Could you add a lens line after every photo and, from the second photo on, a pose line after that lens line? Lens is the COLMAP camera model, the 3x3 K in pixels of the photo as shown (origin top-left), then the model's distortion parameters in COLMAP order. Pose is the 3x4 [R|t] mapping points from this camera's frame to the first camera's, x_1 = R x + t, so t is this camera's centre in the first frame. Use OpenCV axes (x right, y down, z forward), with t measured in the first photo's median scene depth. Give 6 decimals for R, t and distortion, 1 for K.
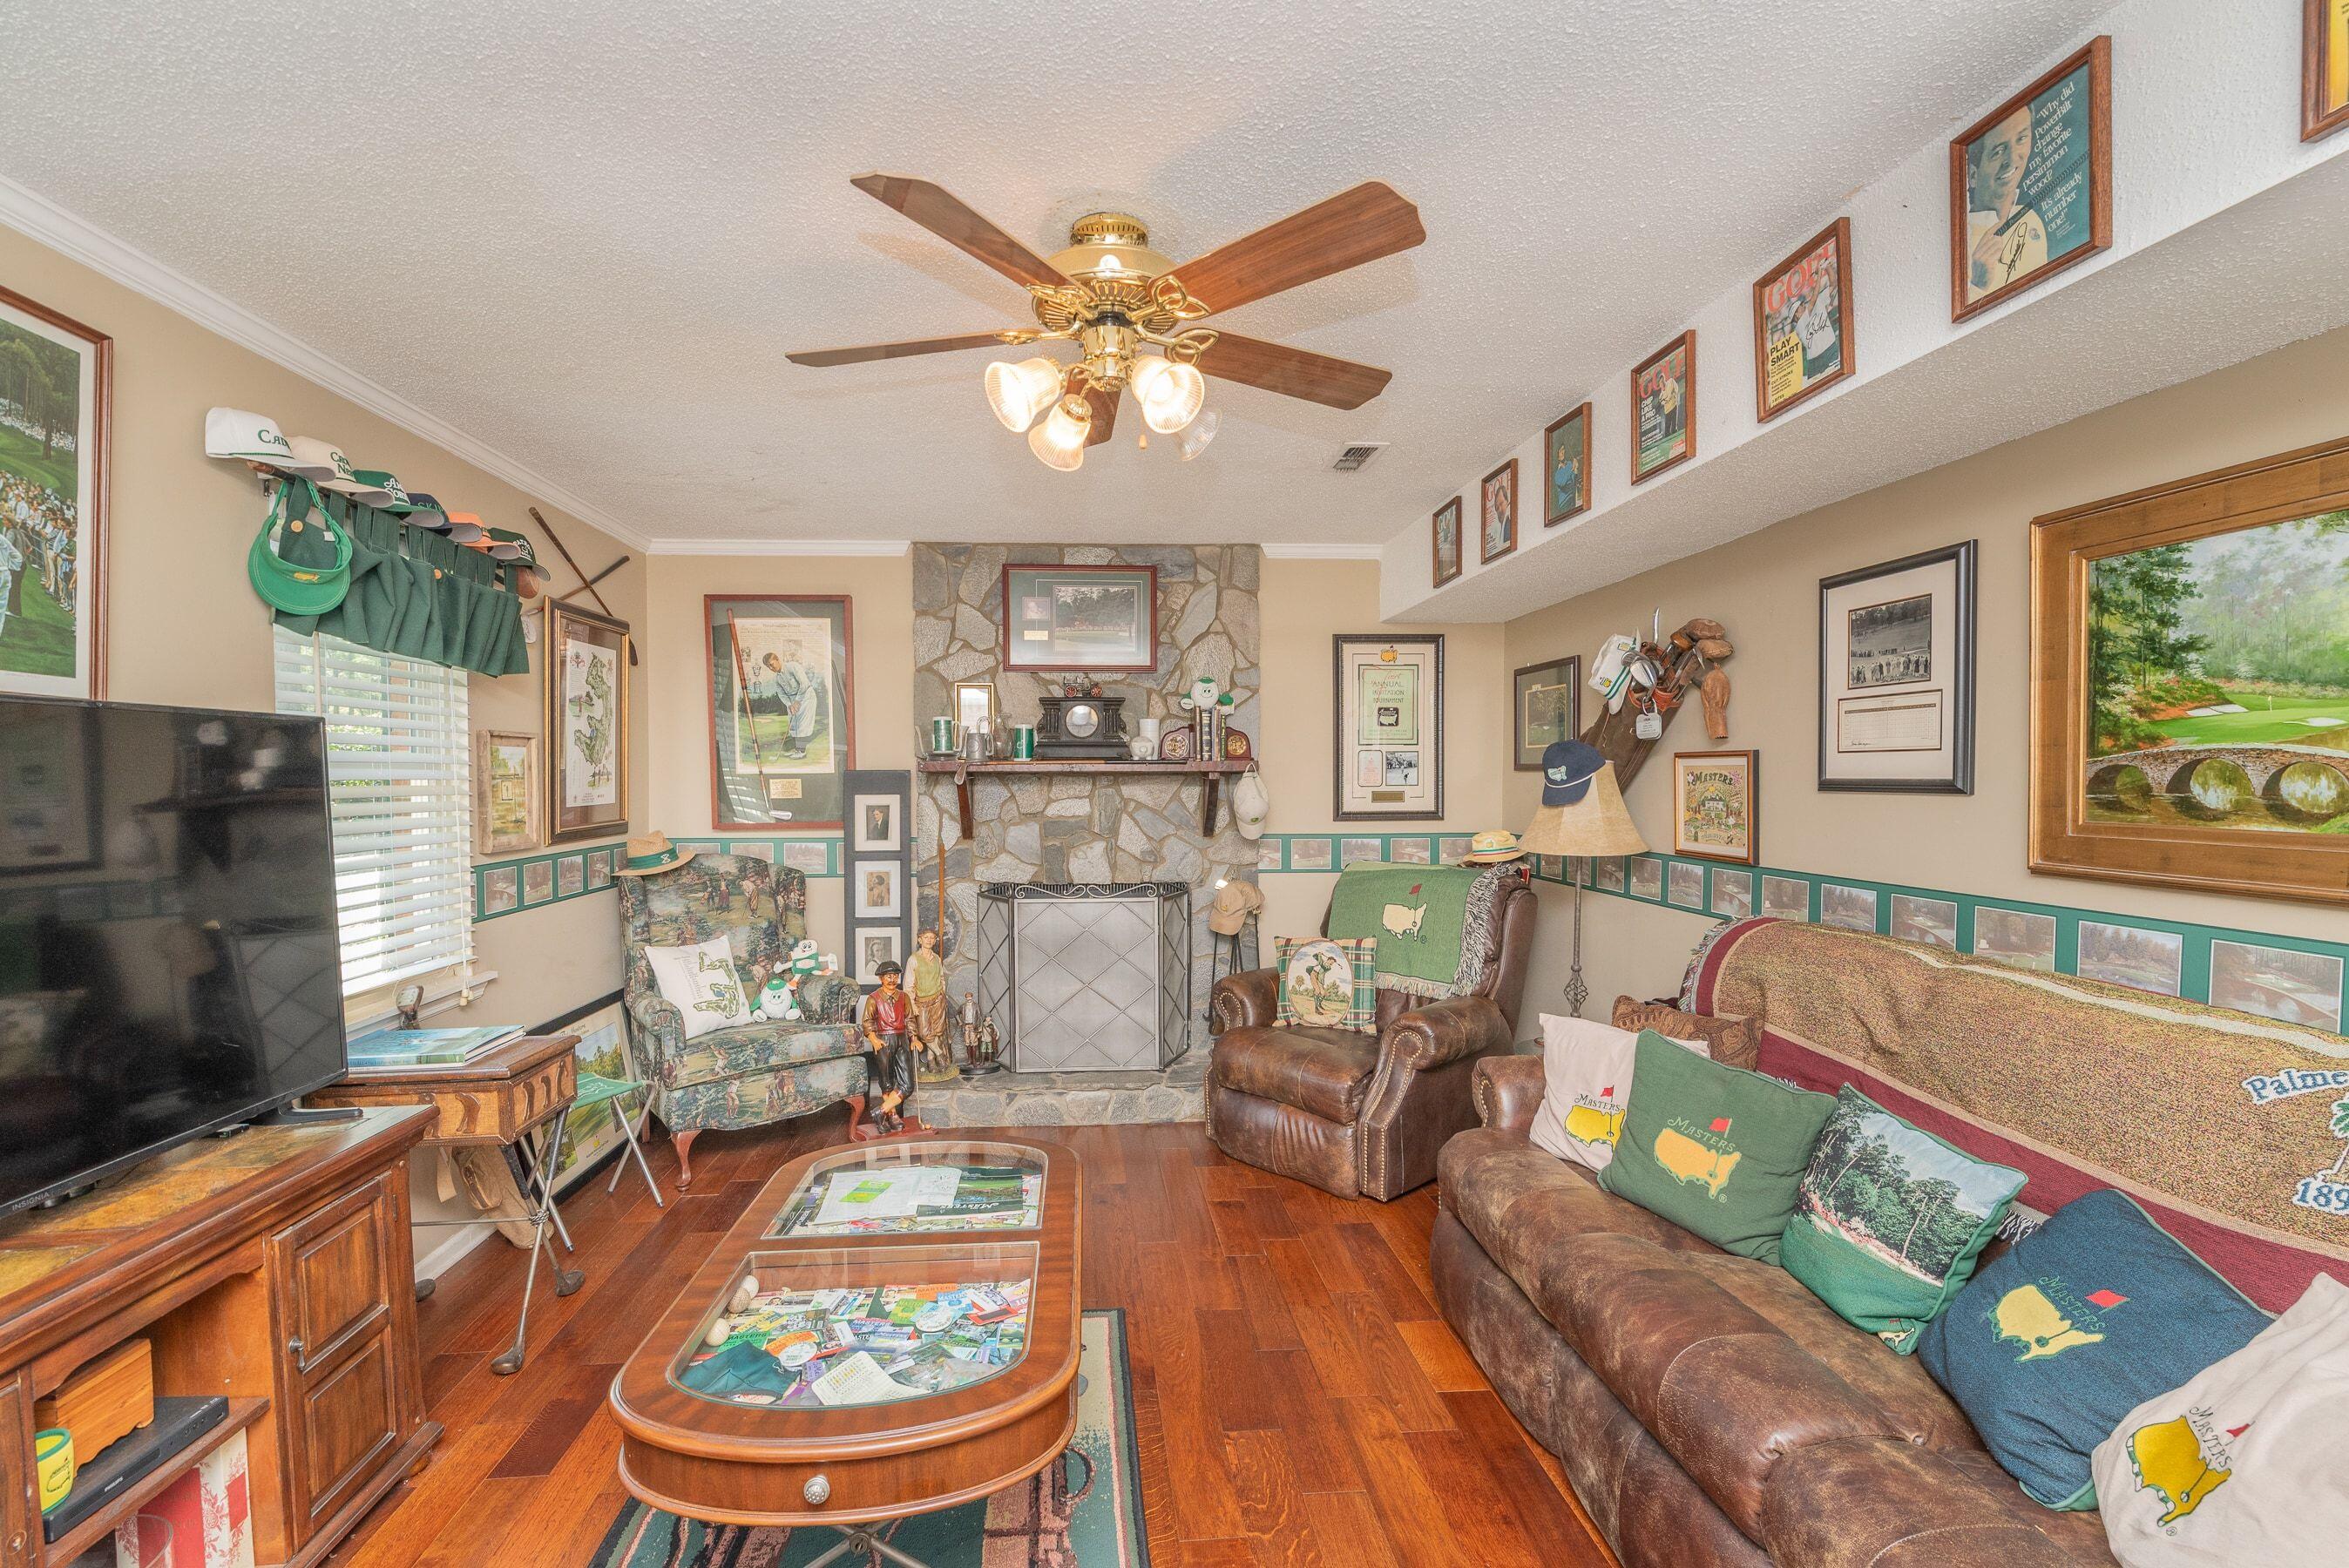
lens RADIAL K [[1022.9, 0, 1161.6], [0, 1022.9, 799.2], [0, 0, 1]] dist [0.001607, -0.001966]
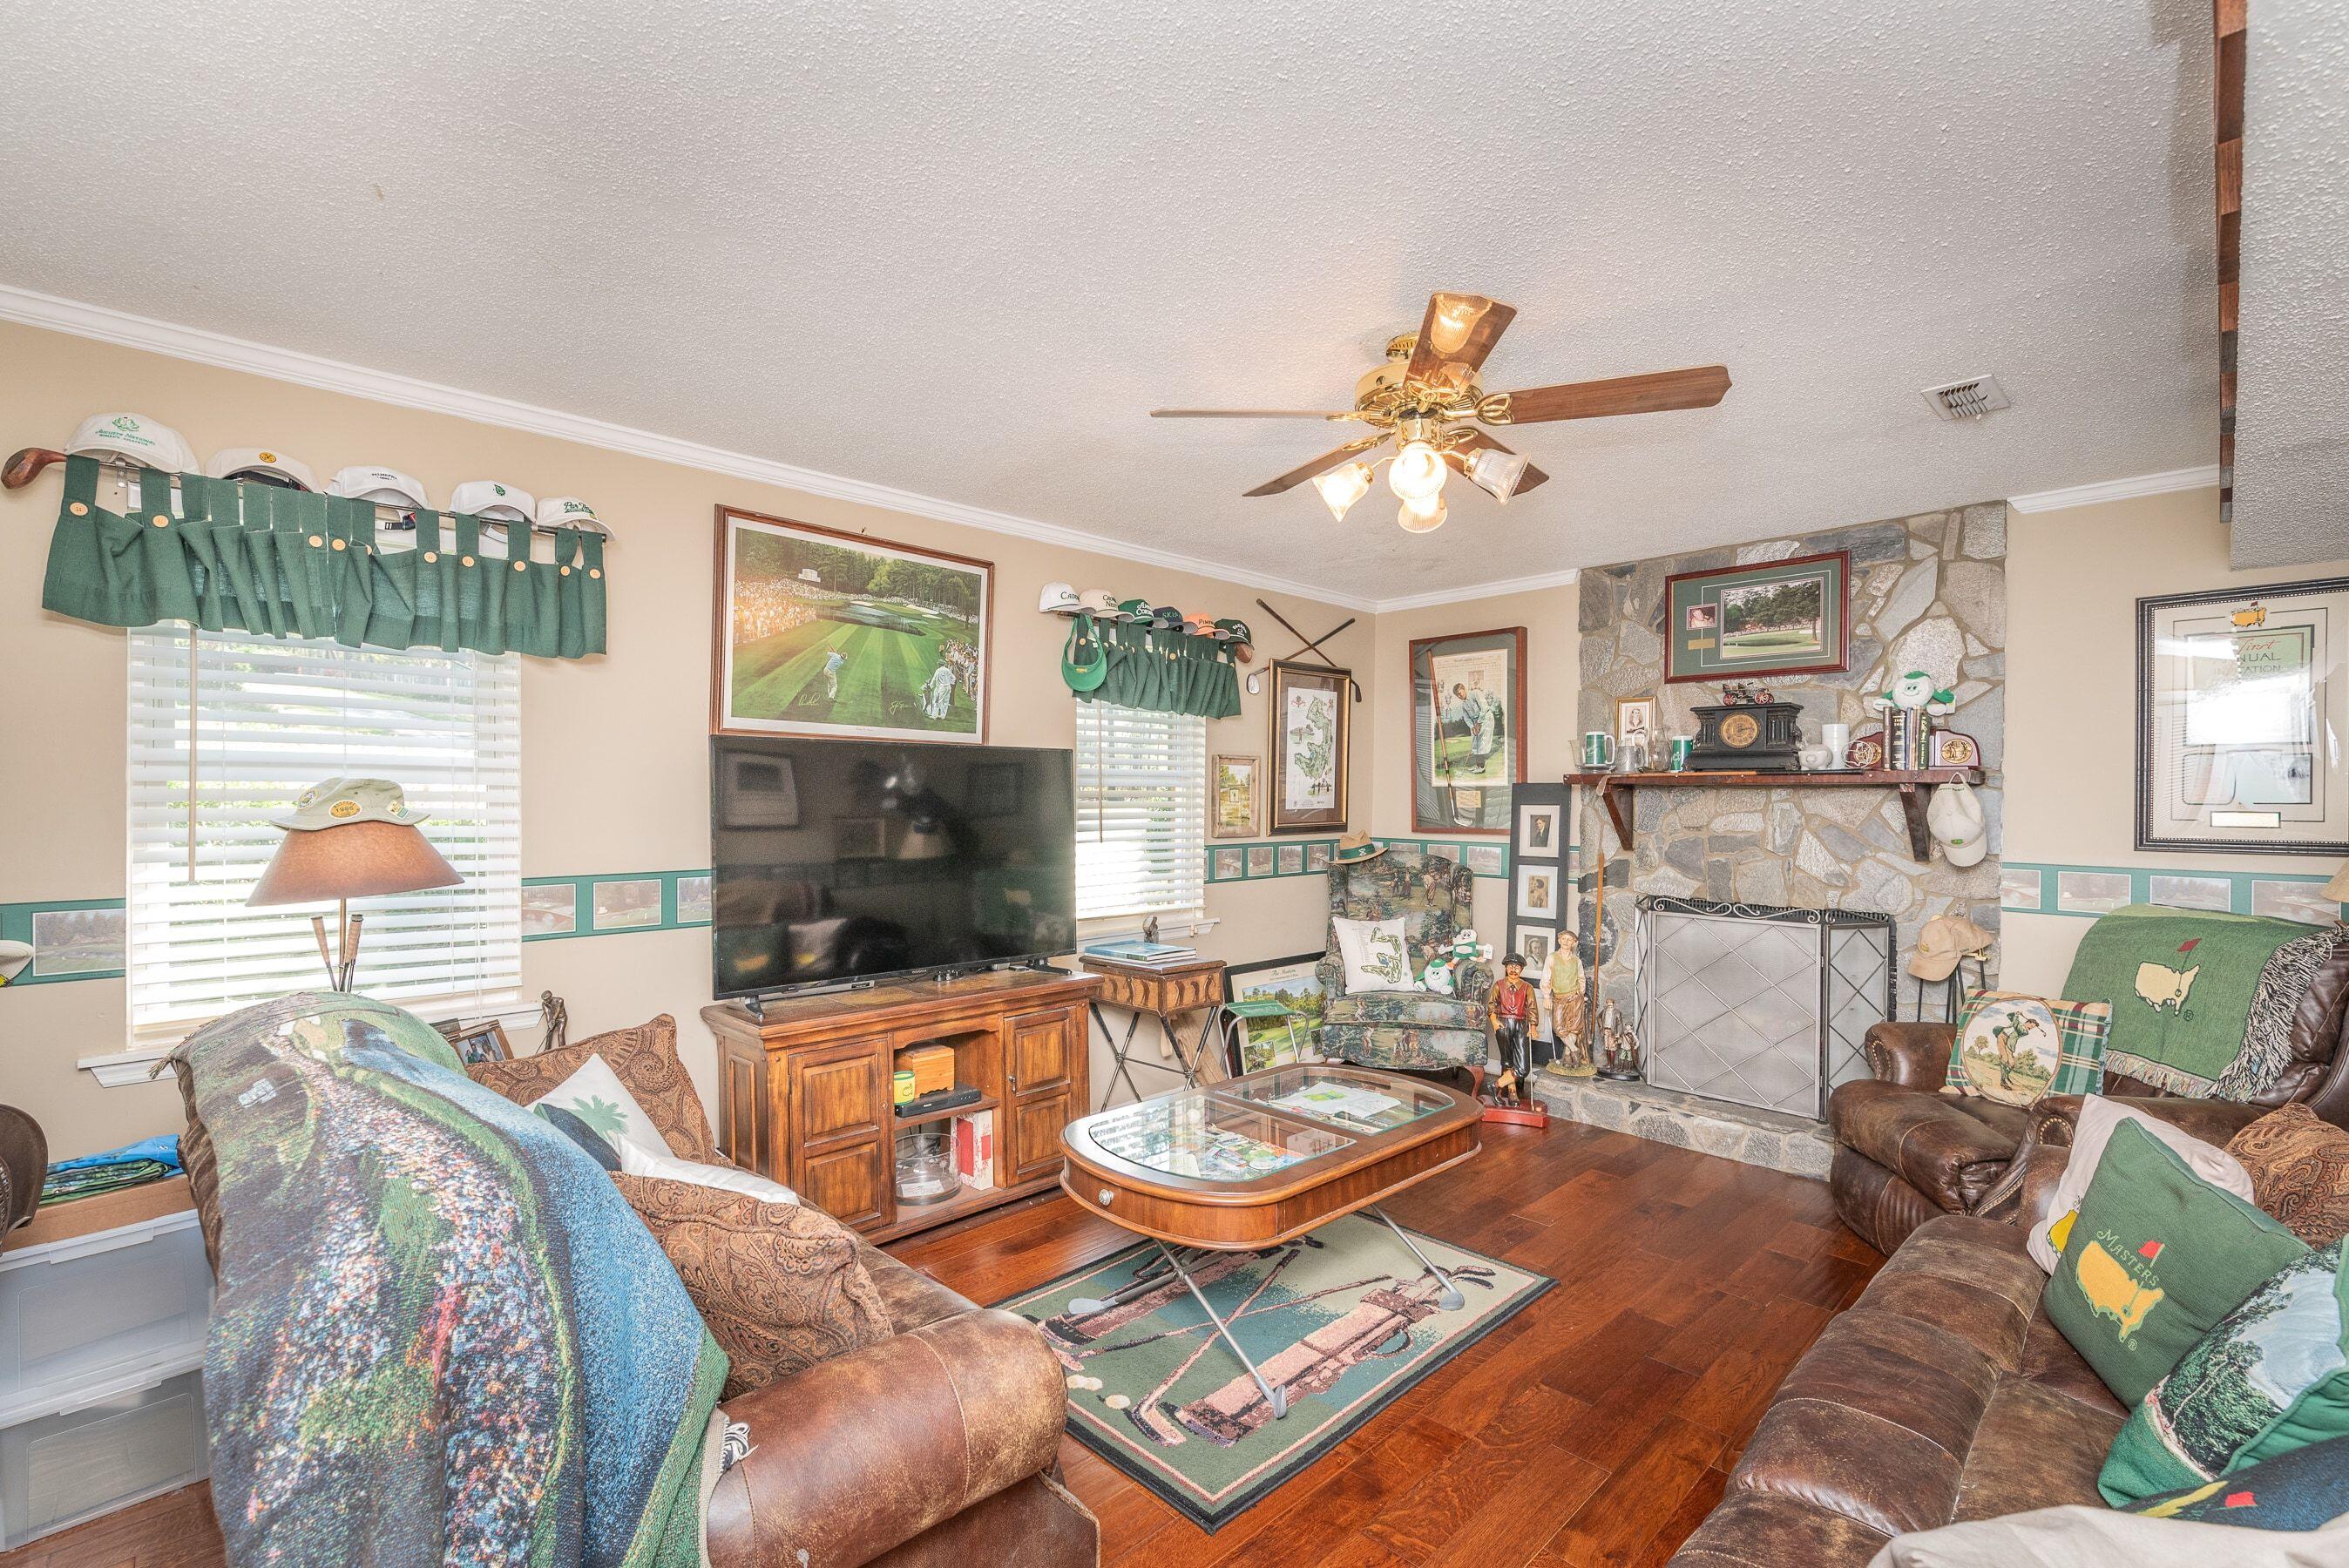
lens RADIAL K [[1022.9, 0, 1167.0], [0, 1022.9, 788.7], [0, 0, 1]] dist [0.001607, -0.001966]
pose [[0.645349, 0.001013, -0.763887, 0.440551], [-0.024710, 0.999503, -0.019550, 0.013284], [0.763488, 0.031492, 0.645054, -0.015195]]
